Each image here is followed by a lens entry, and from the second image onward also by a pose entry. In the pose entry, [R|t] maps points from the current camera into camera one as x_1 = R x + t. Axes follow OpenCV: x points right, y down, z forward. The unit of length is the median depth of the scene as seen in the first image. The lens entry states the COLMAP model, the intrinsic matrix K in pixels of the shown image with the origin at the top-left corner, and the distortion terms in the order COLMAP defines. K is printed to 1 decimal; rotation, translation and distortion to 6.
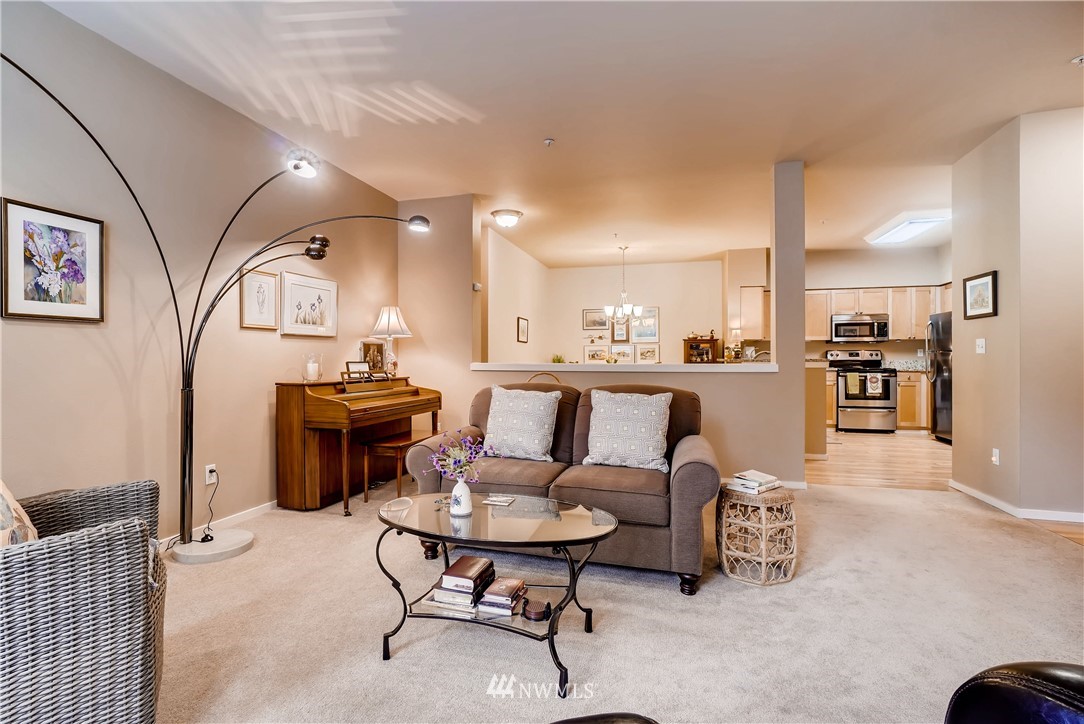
lens RADIAL K [[509.7, 0, 536.0], [0, 509.7, 360.2], [0, 0, 1]] dist [-0.015445, -0.000029]
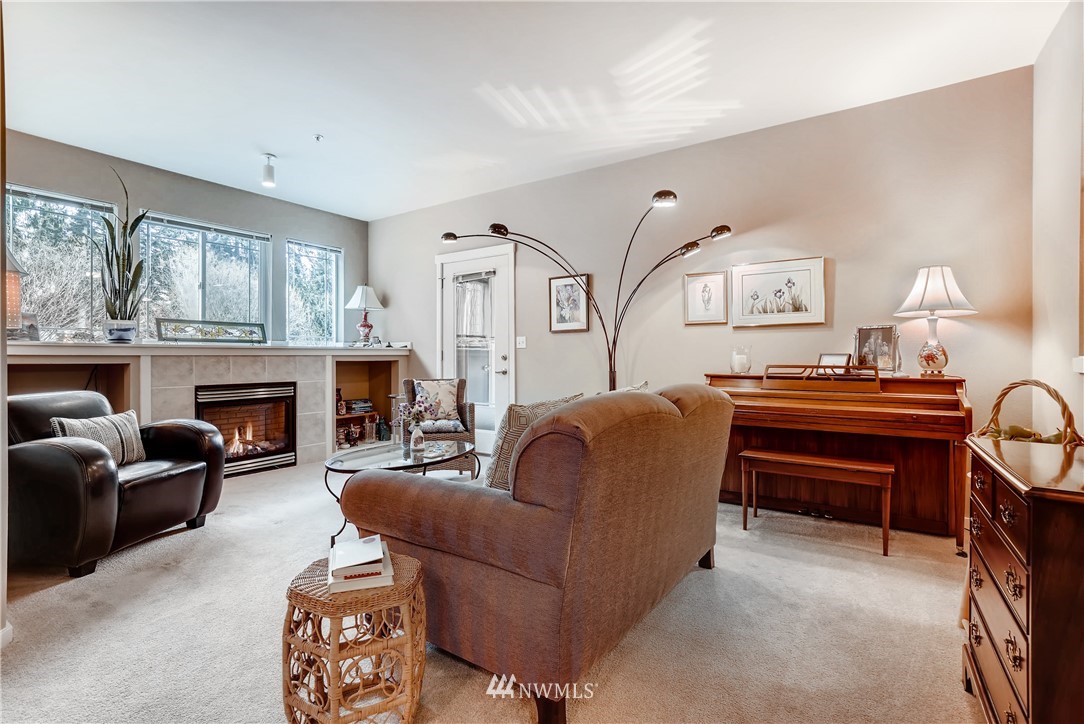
lens RADIAL K [[509.7, 0, 536.3], [0, 509.7, 356.0], [0, 0, 1]] dist [-0.015445, -0.000029]
pose [[-0.303069, 0.006425, -0.952947, 0.802660], [0.002162, 0.999979, 0.006054, 0.002219], [0.952966, -0.000225, -0.303077, 1.216098]]
